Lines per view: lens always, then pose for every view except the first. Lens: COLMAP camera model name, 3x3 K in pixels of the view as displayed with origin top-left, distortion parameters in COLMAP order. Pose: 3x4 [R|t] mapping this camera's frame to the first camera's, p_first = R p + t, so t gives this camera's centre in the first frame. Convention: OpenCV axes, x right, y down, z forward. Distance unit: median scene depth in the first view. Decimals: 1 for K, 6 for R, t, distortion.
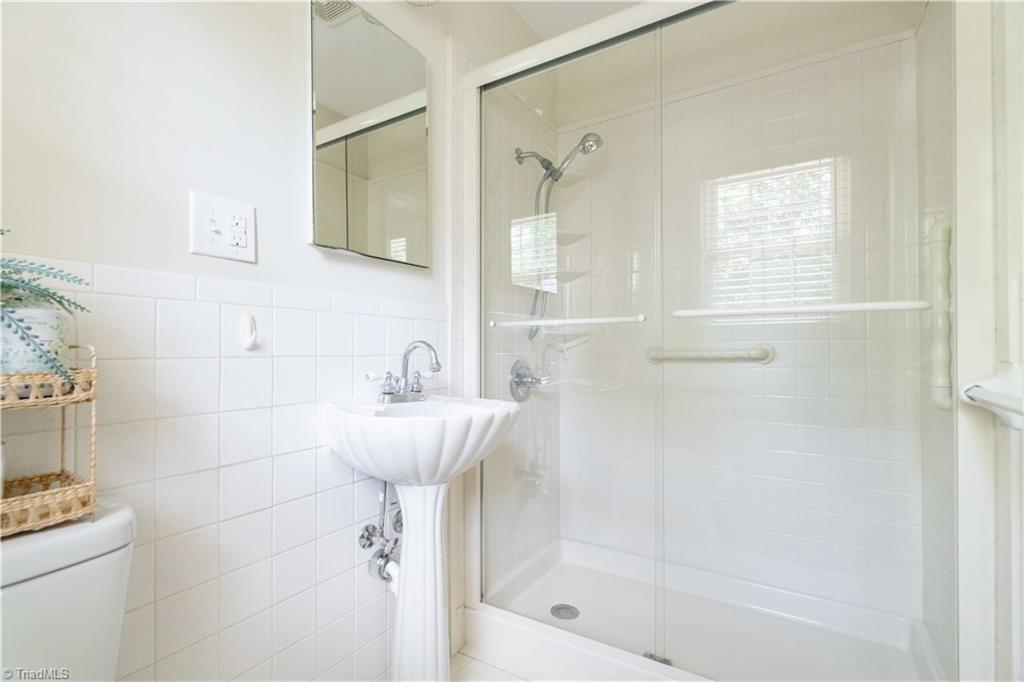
lens RADIAL K [[472.0, 0, 509.6], [0, 472.0, 343.2], [0, 0, 1]] dist [-0.012399, 0.004604]
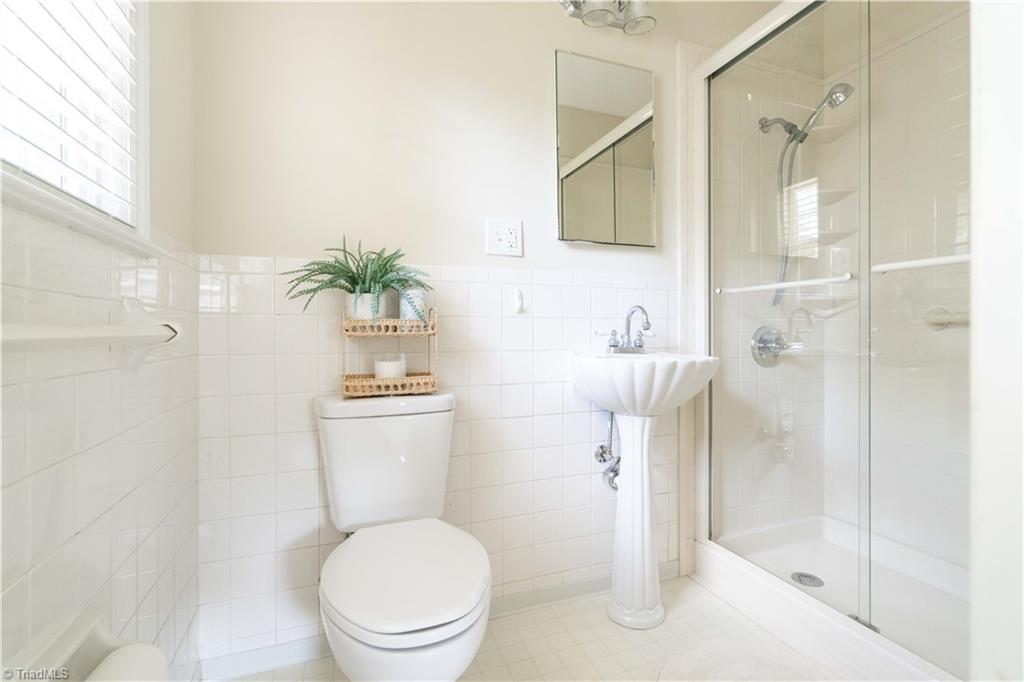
lens RADIAL K [[472.0, 0, 517.2], [0, 472.0, 335.9], [0, 0, 1]] dist [-0.012399, 0.004604]
pose [[0.789608, 0.008824, -0.613548, 0.290477], [0.006249, 0.999729, 0.022421, 0.039672], [0.613580, -0.021538, 0.789339, -0.175667]]
